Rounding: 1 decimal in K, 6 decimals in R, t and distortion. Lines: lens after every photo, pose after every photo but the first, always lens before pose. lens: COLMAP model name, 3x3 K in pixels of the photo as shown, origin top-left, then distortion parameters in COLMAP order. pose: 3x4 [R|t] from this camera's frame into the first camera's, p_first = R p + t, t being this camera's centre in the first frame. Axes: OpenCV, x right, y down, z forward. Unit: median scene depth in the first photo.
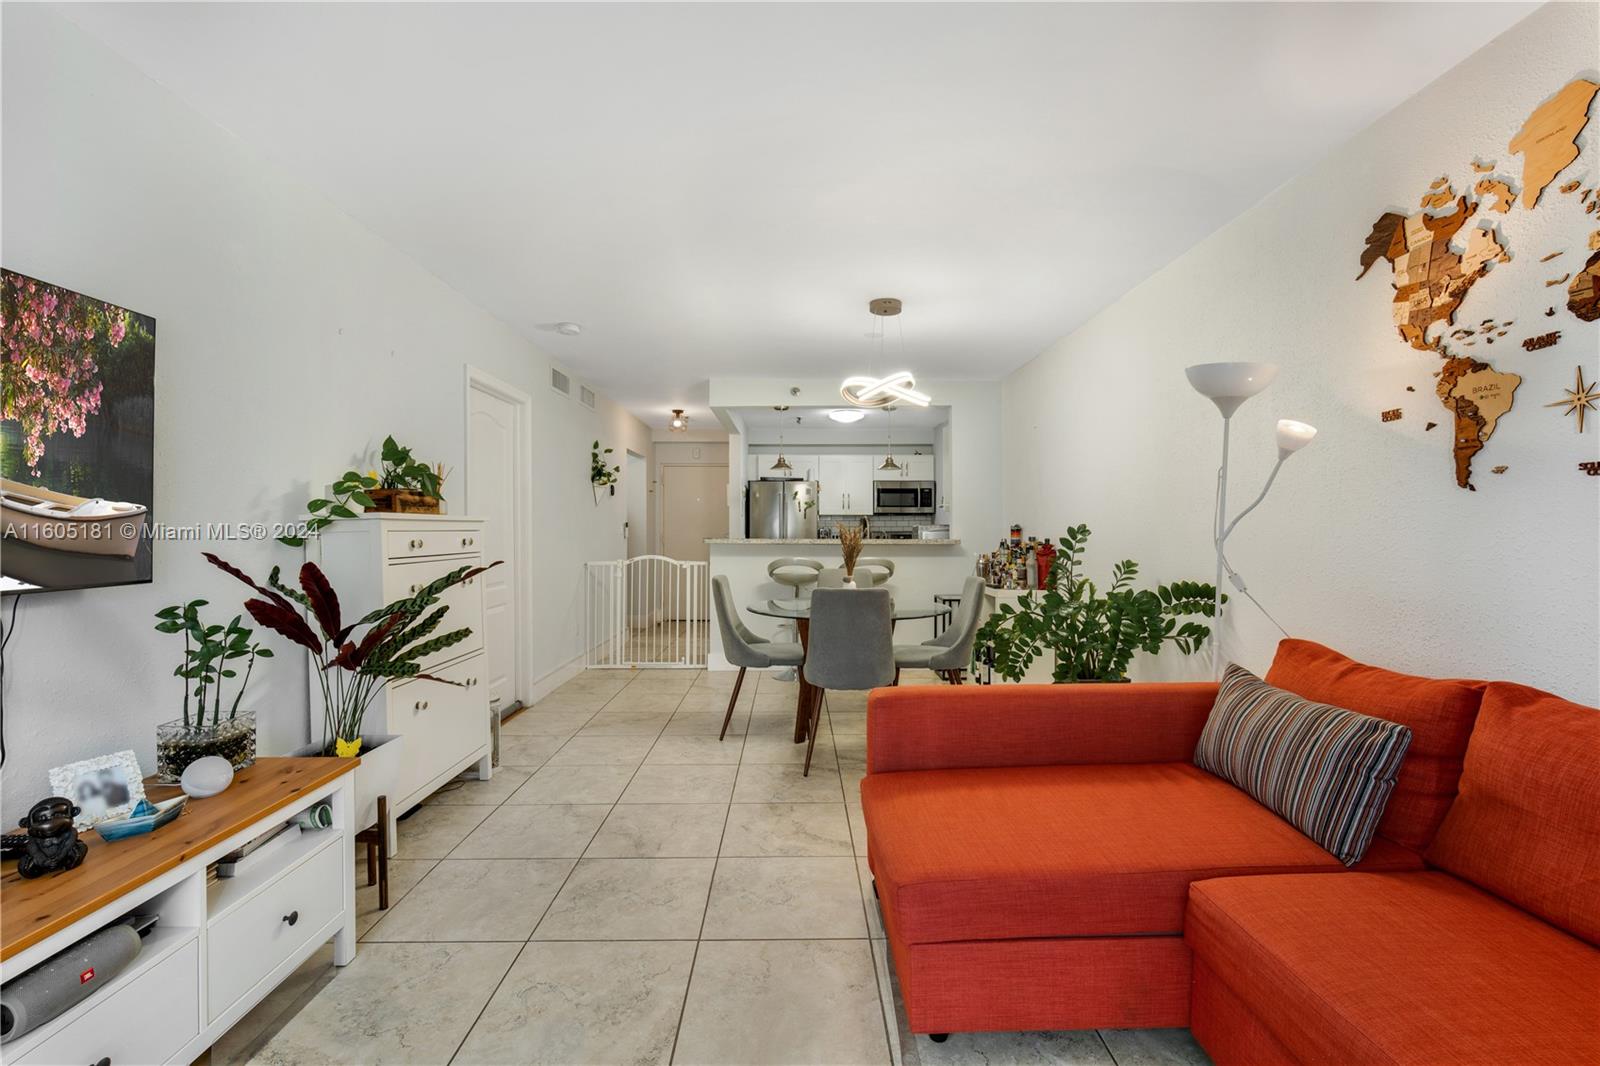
lens RADIAL K [[694.2, 0, 803.8], [0, 694.2, 528.9], [0, 0, 1]] dist [-0.011670, 0.001500]
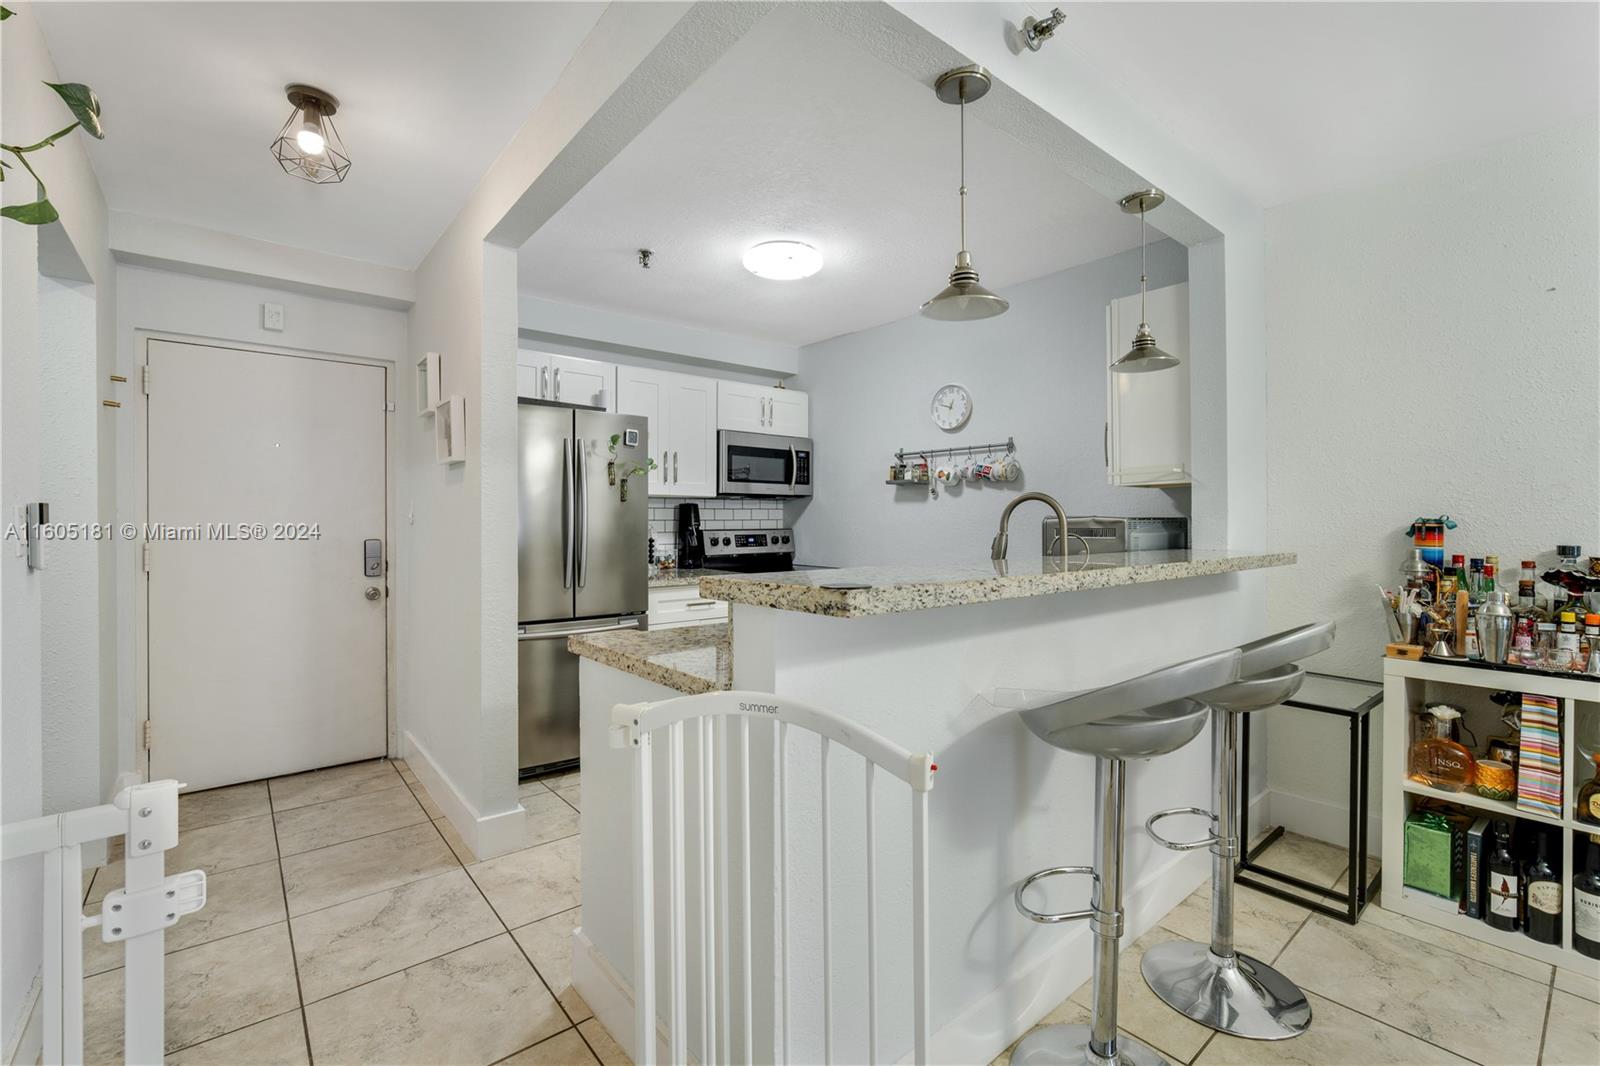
lens RADIAL K [[694.2, 0, 802.2], [0, 694.2, 525.2], [0, 0, 1]] dist [-0.011670, 0.001500]
pose [[0.776526, -0.005241, 0.630063, -0.238194], [0.001229, 0.999976, 0.006802, -0.003664], [-0.630084, -0.004507, 0.776514, 0.780638]]
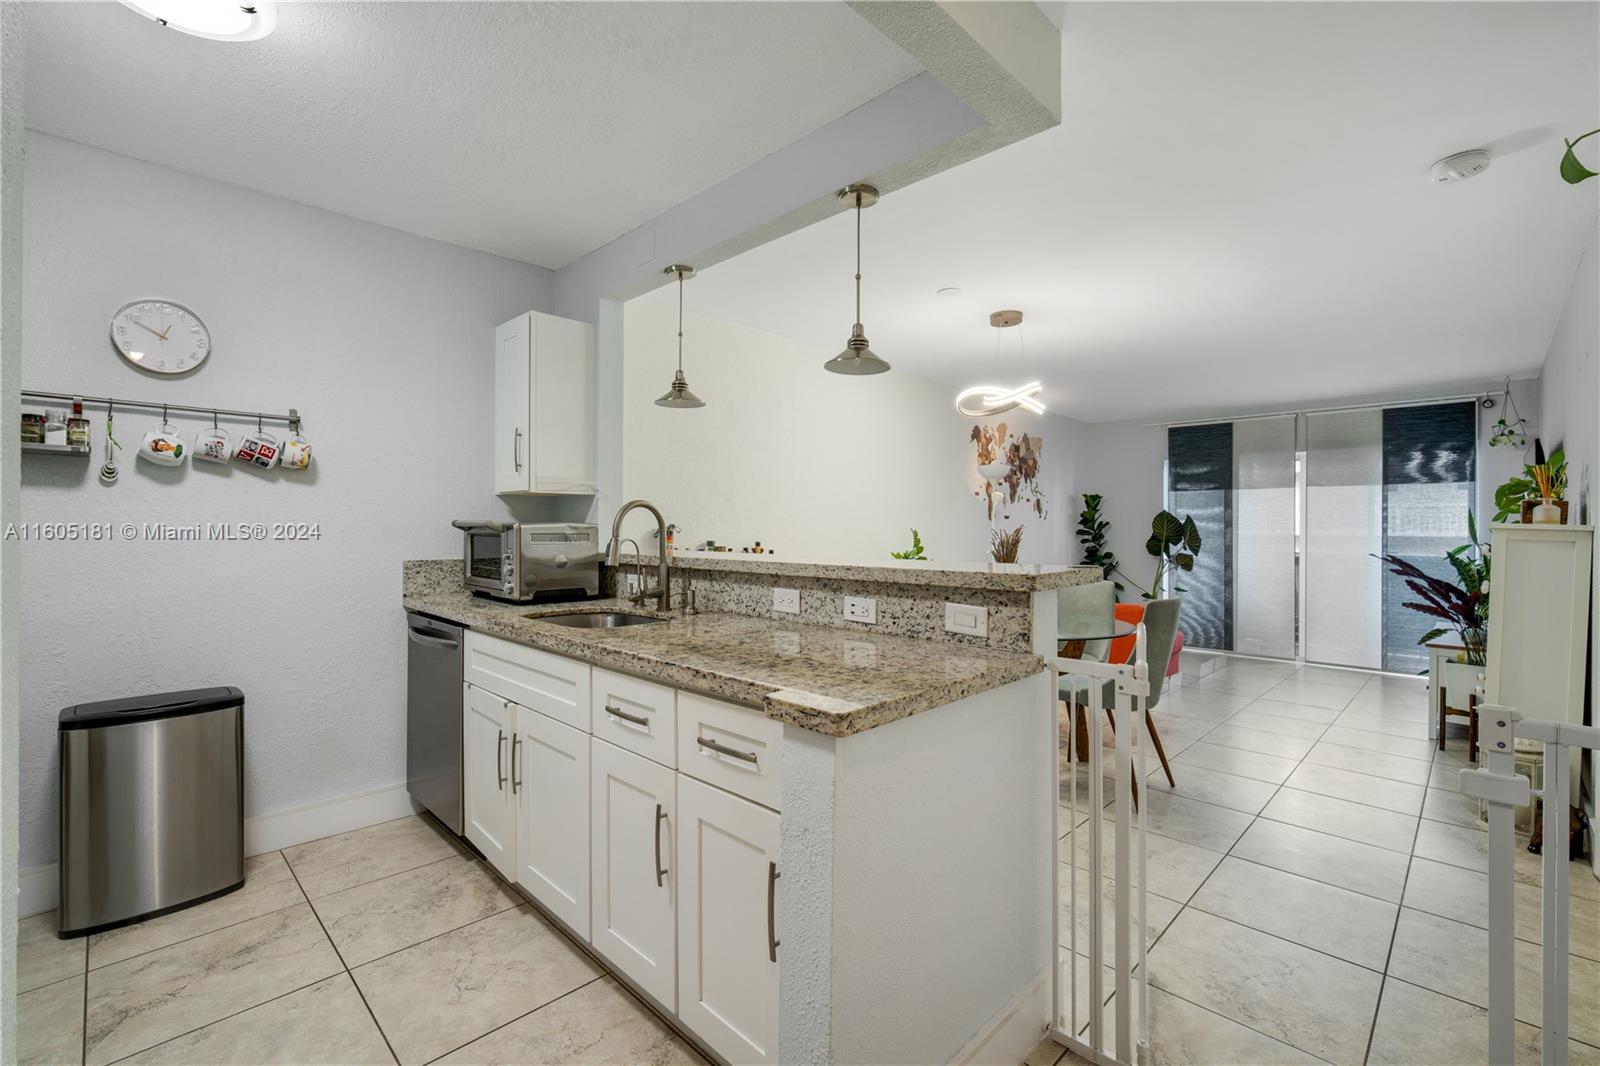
lens RADIAL K [[694.2, 0, 800.7], [0, 694.2, 527.4], [0, 0, 1]] dist [-0.011670, 0.001500]
pose [[-0.700070, -0.002249, 0.714071, -0.251398], [-0.005159, 0.999985, -0.001908, -0.002424], [-0.714056, -0.005020, -0.700071, 1.196047]]
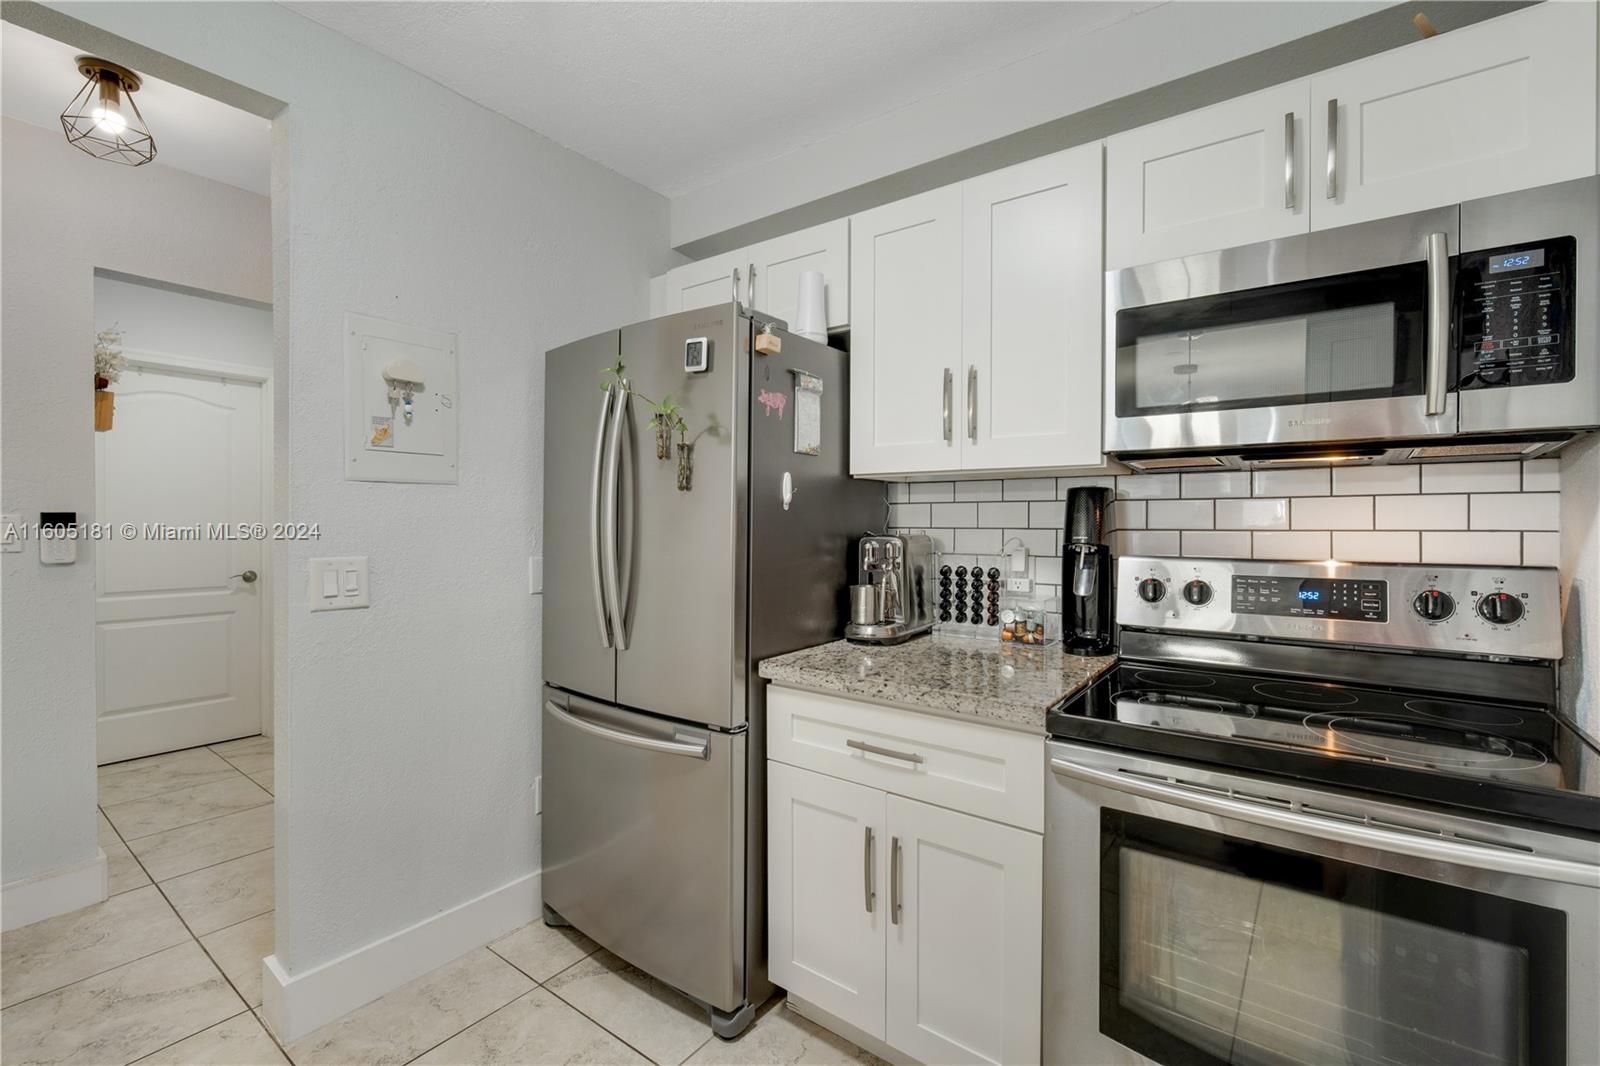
lens RADIAL K [[694.2, 0, 789.5], [0, 694.2, 518.1], [0, 0, 1]] dist [-0.011670, 0.001500]
pose [[0.790373, -0.000329, -0.612626, 0.202401], [-0.001999, 0.999993, -0.003116, -0.007601], [0.612623, 0.003688, 0.790367, 1.114490]]
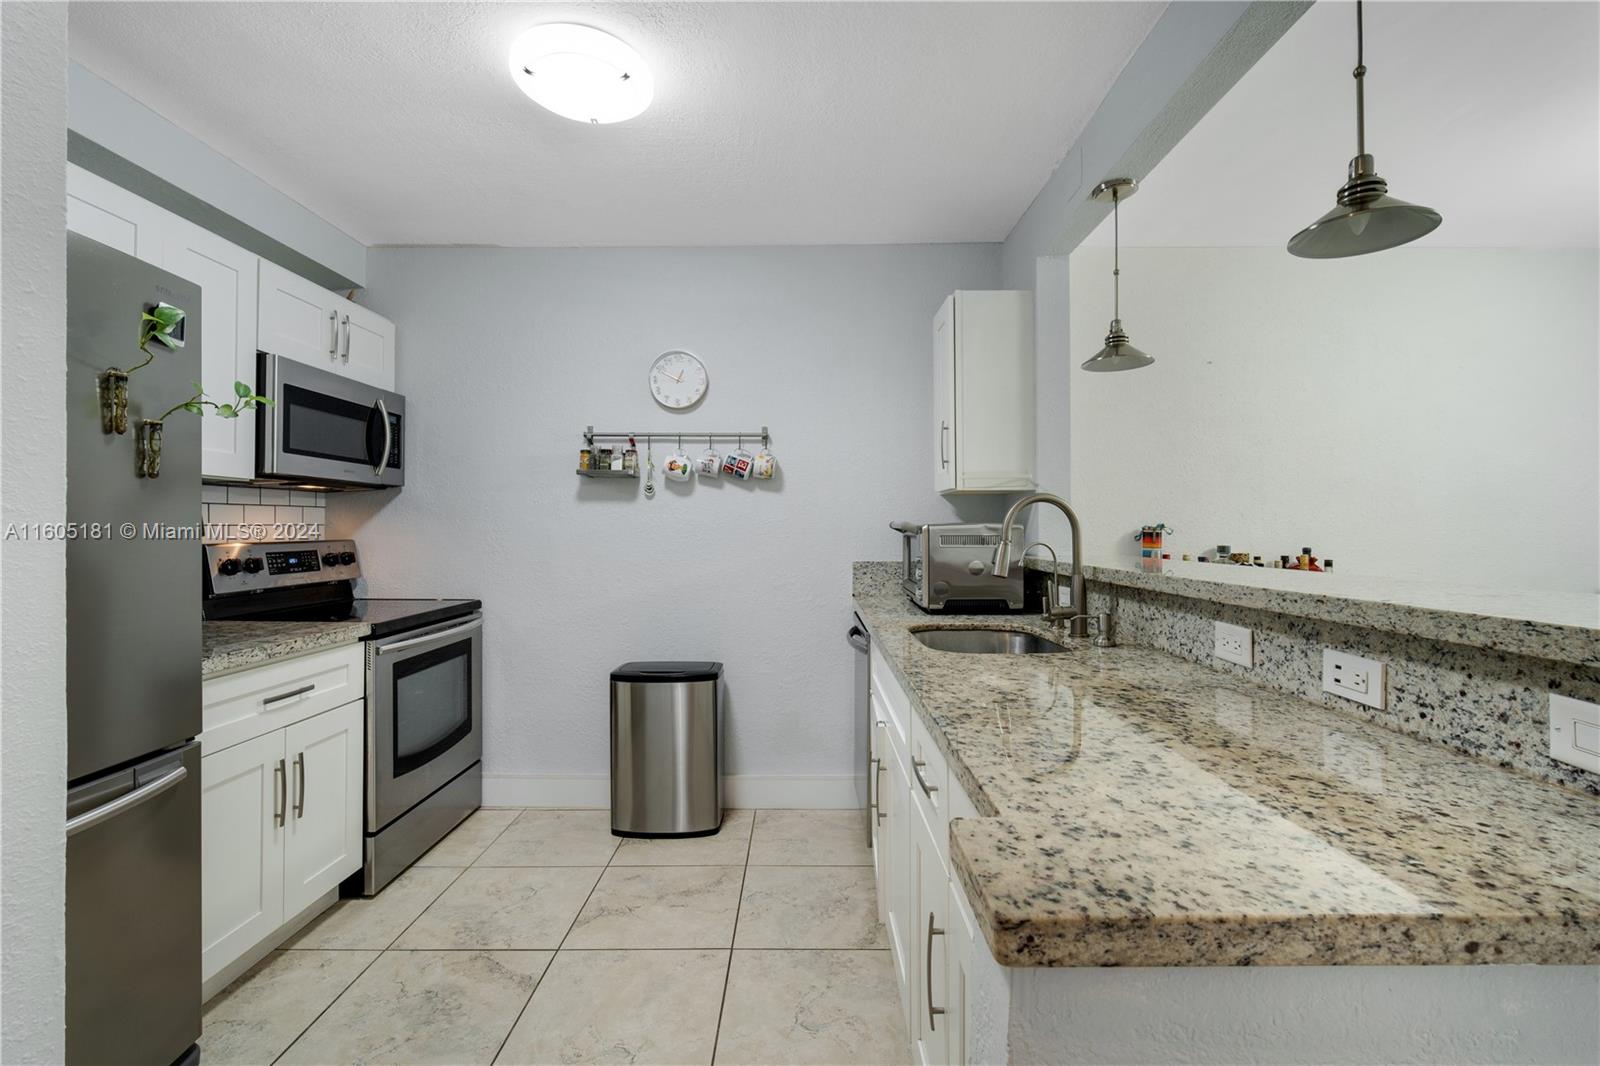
lens RADIAL K [[694.2, 0, 795.5], [0, 694.2, 526.7], [0, 0, 1]] dist [-0.011670, 0.001500]
pose [[0.020810, 0.003615, 0.999777, -0.217943], [-0.000758, 0.999993, -0.003600, -0.002097], [-0.999783, -0.000683, 0.020813, 1.091433]]
